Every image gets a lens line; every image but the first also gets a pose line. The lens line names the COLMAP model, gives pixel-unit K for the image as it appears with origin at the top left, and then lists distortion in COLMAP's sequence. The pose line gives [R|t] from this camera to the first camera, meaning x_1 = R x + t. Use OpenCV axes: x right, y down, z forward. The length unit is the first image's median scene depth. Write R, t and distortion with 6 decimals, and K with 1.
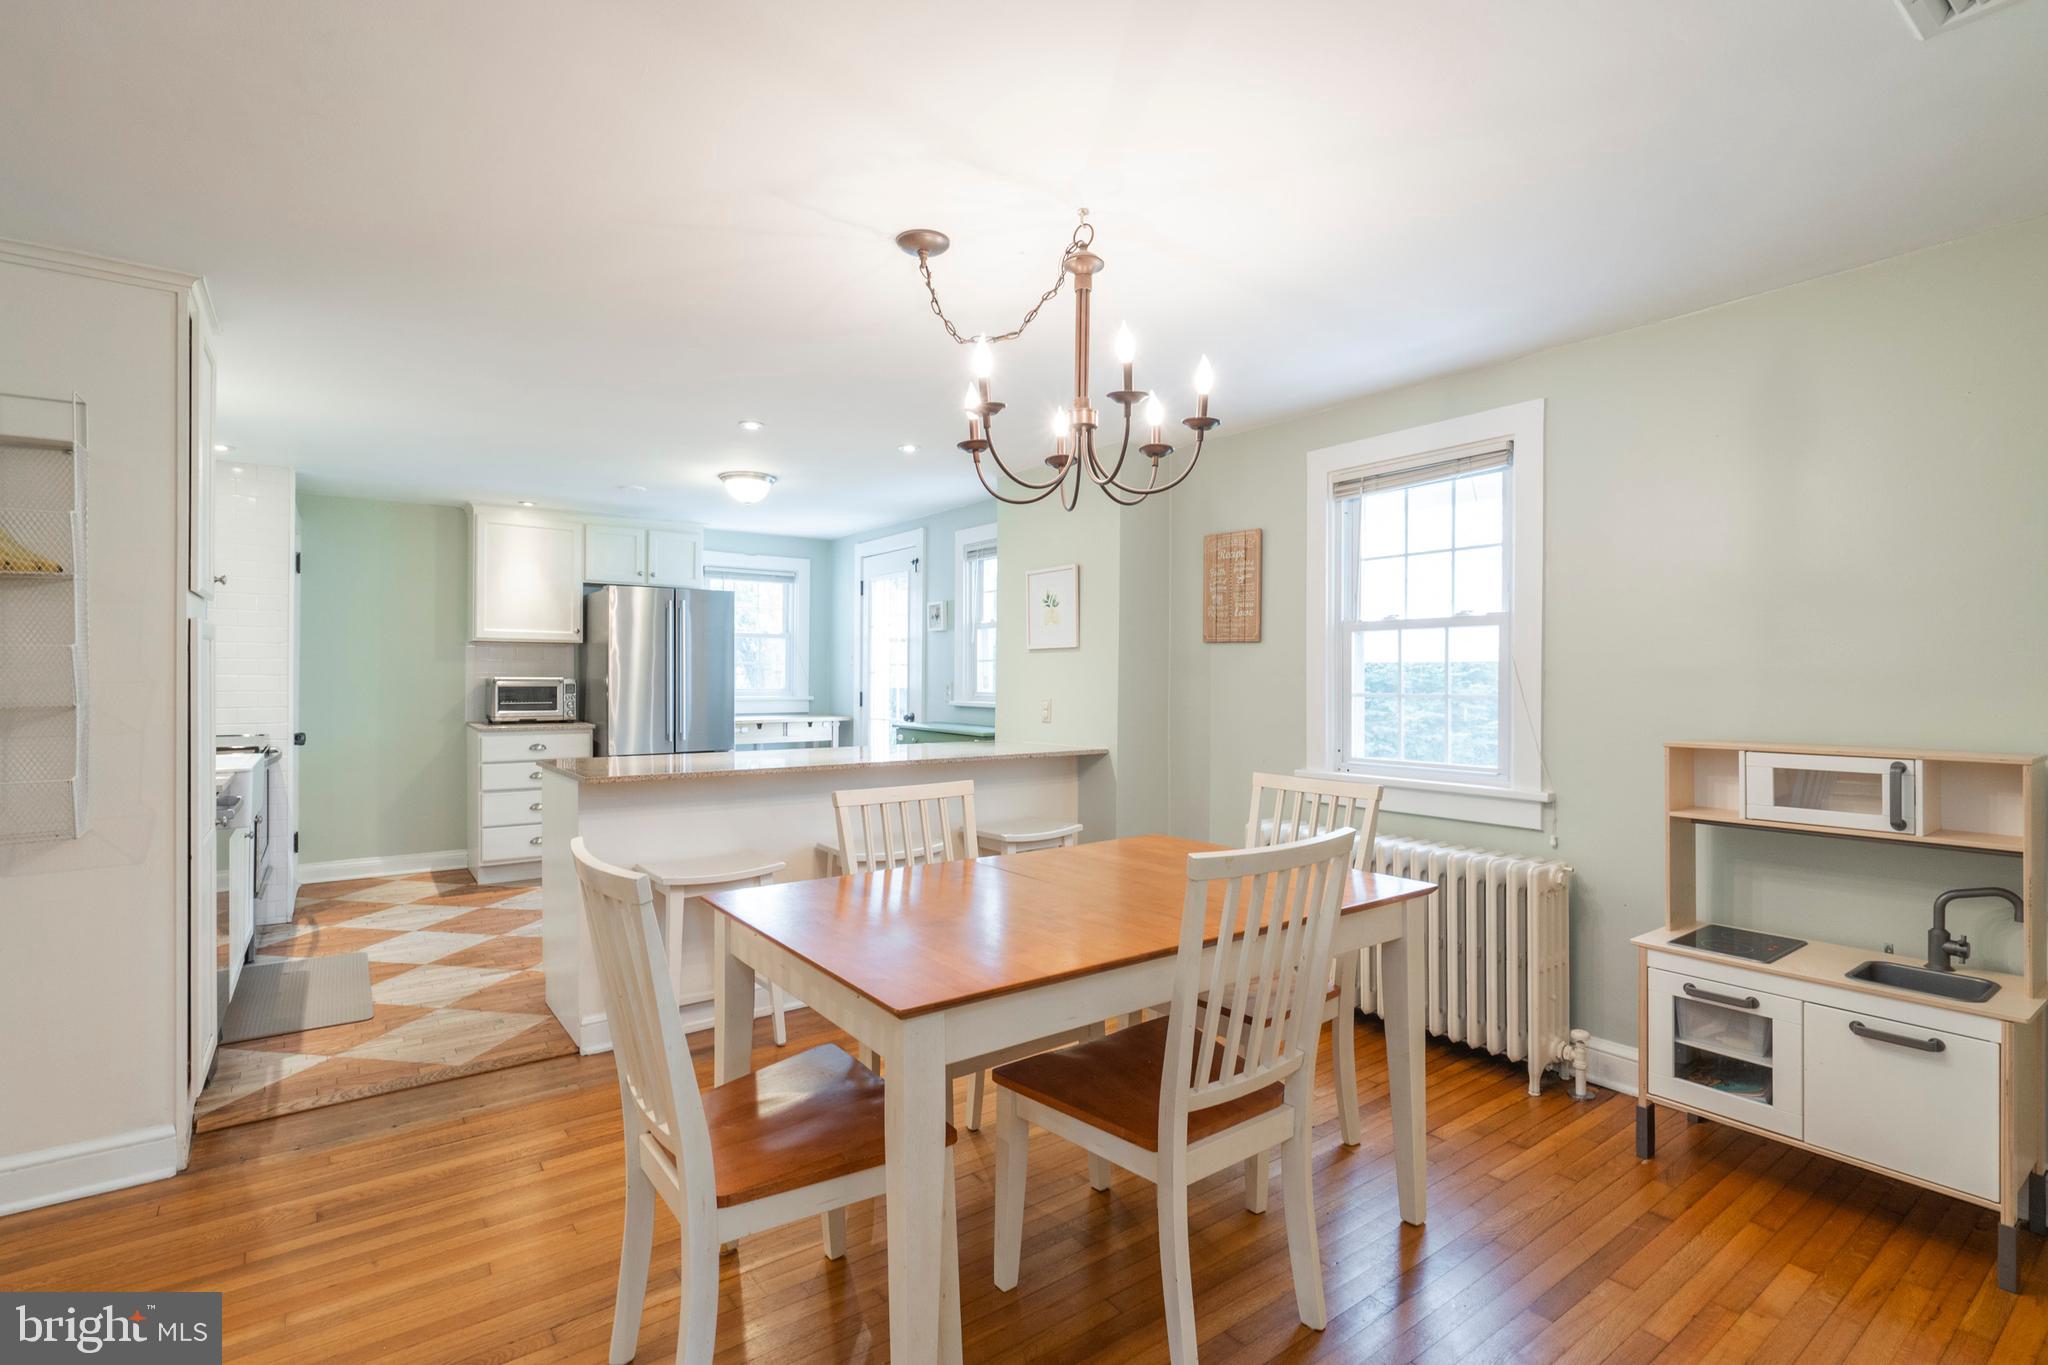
lens RADIAL K [[952.0, 0, 969.0], [0, 952.0, 674.7], [0, 0, 1]] dist [0.007047, -0.001190]
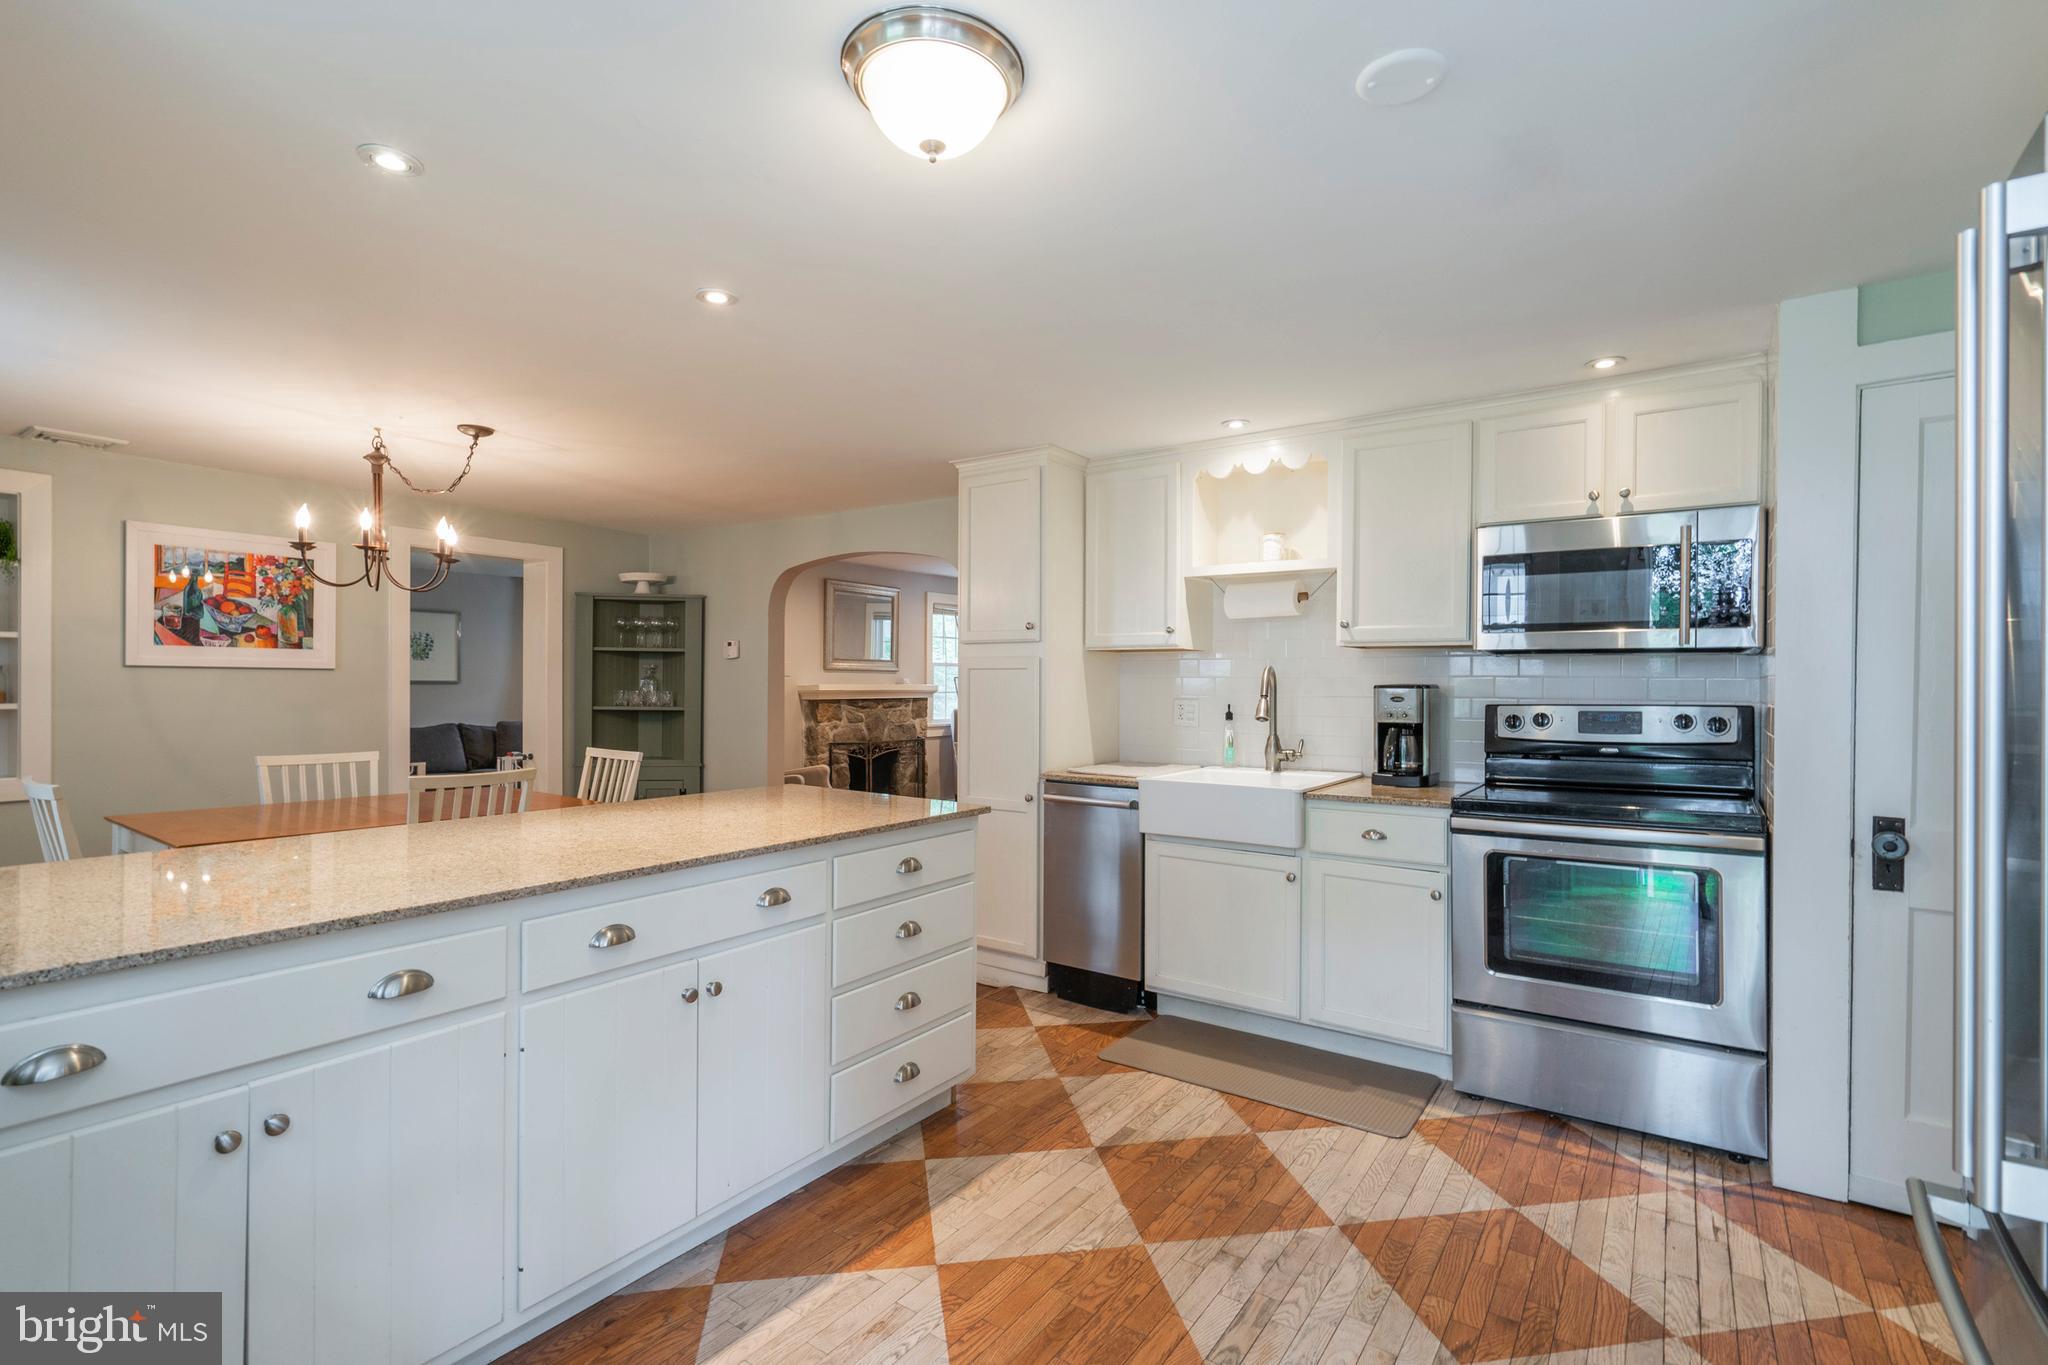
lens RADIAL K [[952.0, 0, 995.6], [0, 952.0, 690.4], [0, 0, 1]] dist [0.007047, -0.001190]
pose [[-0.939820, -0.008164, -0.341572, -0.128186], [-0.009952, 0.999944, 0.003483, -0.003513], [0.341525, 0.006673, -0.939849, 1.155002]]
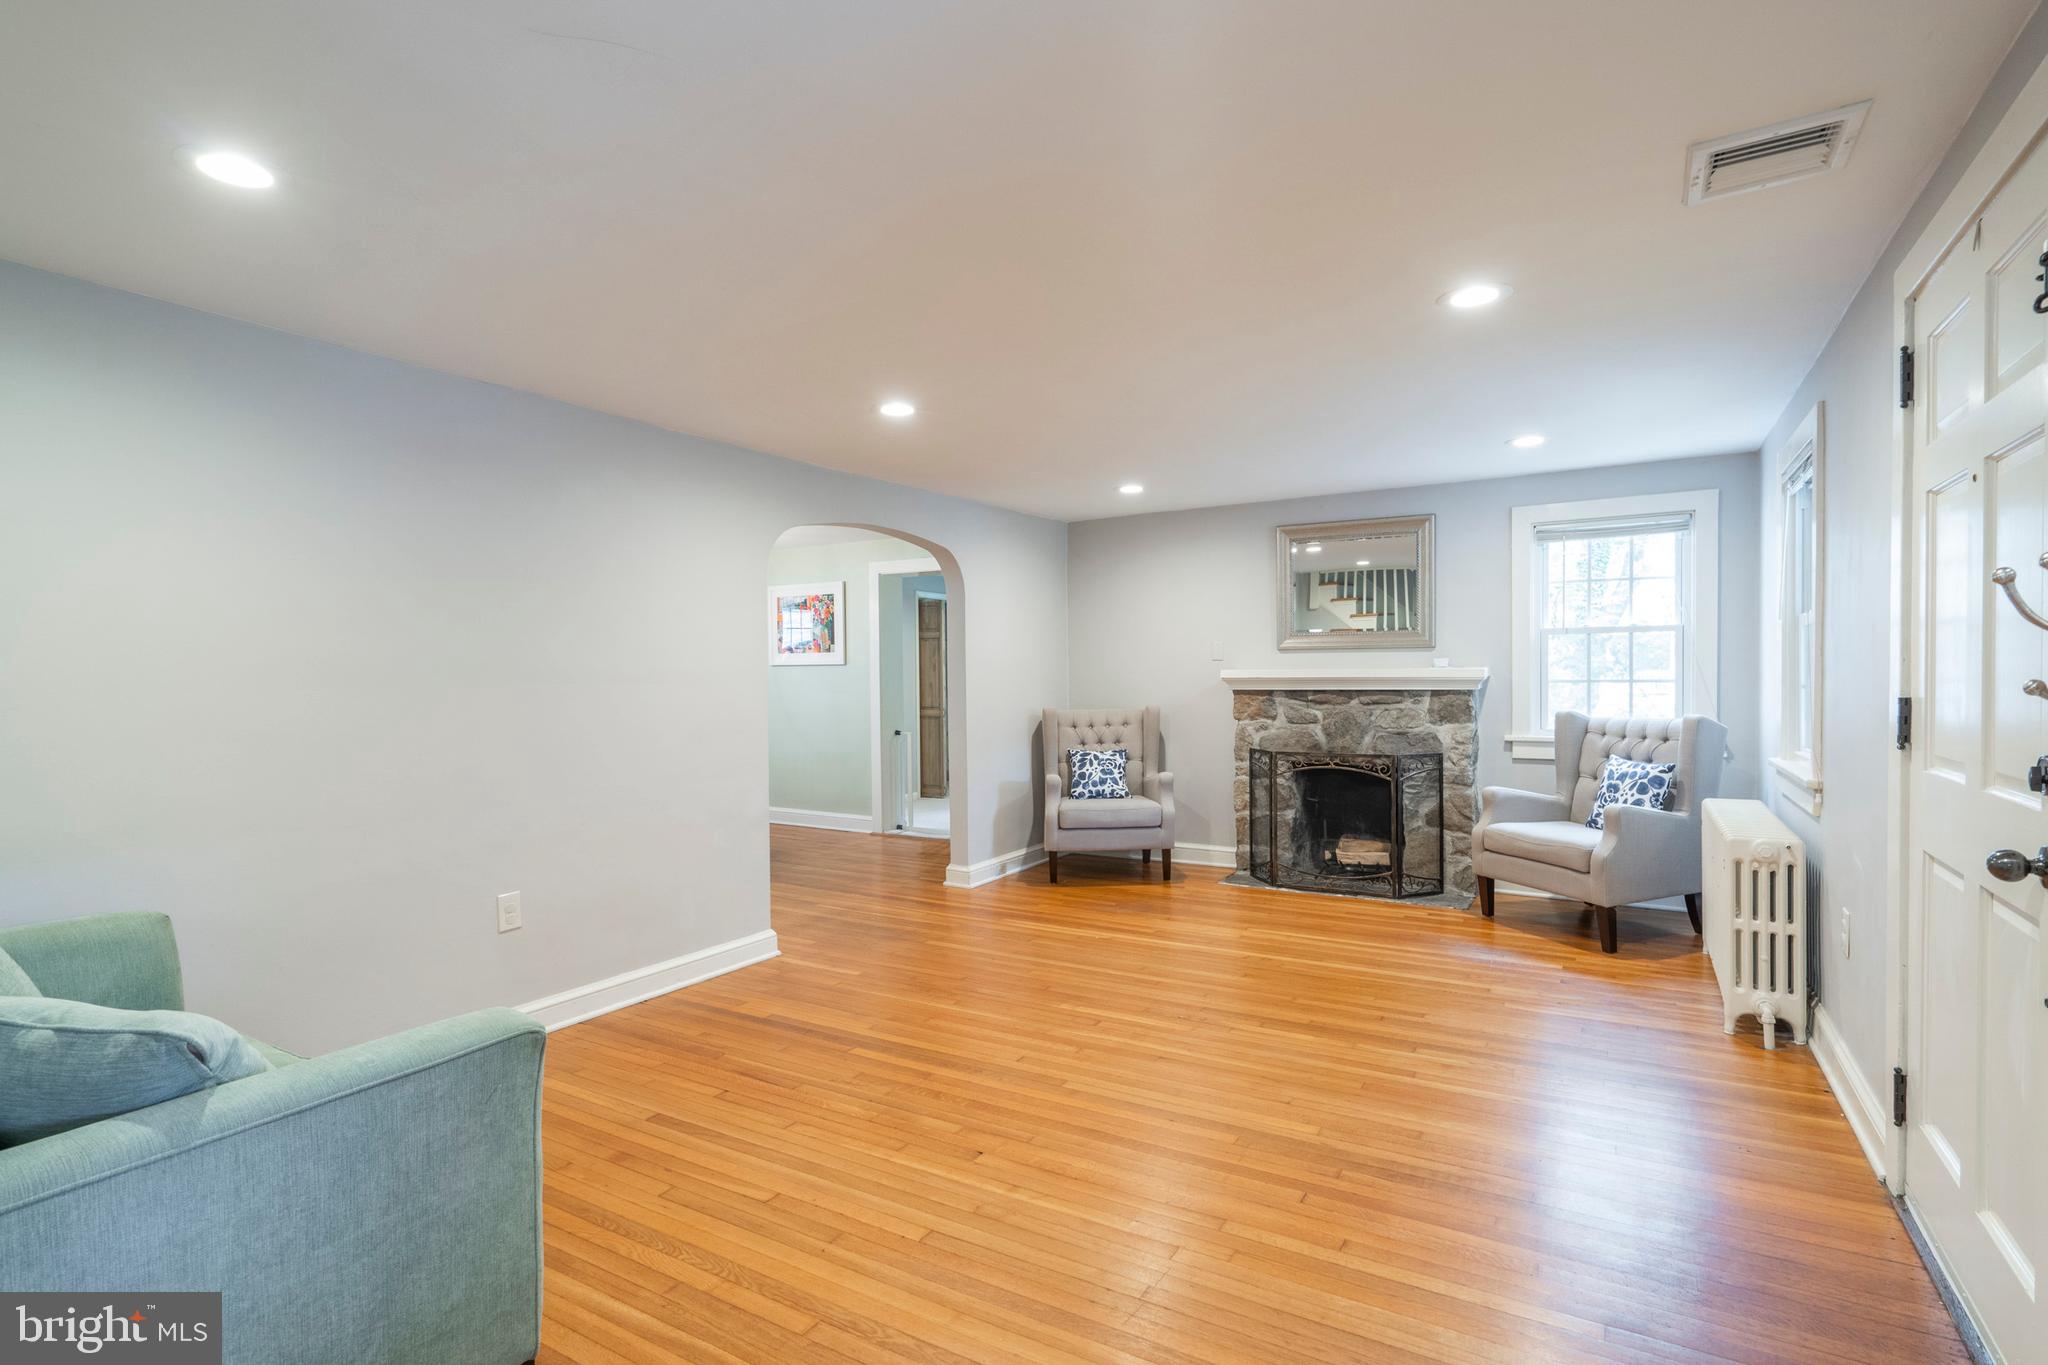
lens RADIAL K [[986.4, 0, 1060.4], [0, 986.4, 676.6], [0, 0, 1]] dist [0.020084, -0.001565]
pose [[-0.428081, -0.007135, 0.903712, -1.258999], [0.006269, 0.999921, 0.010864, -0.010711], [-0.903718, 0.010316, -0.428003, 0.417975]]
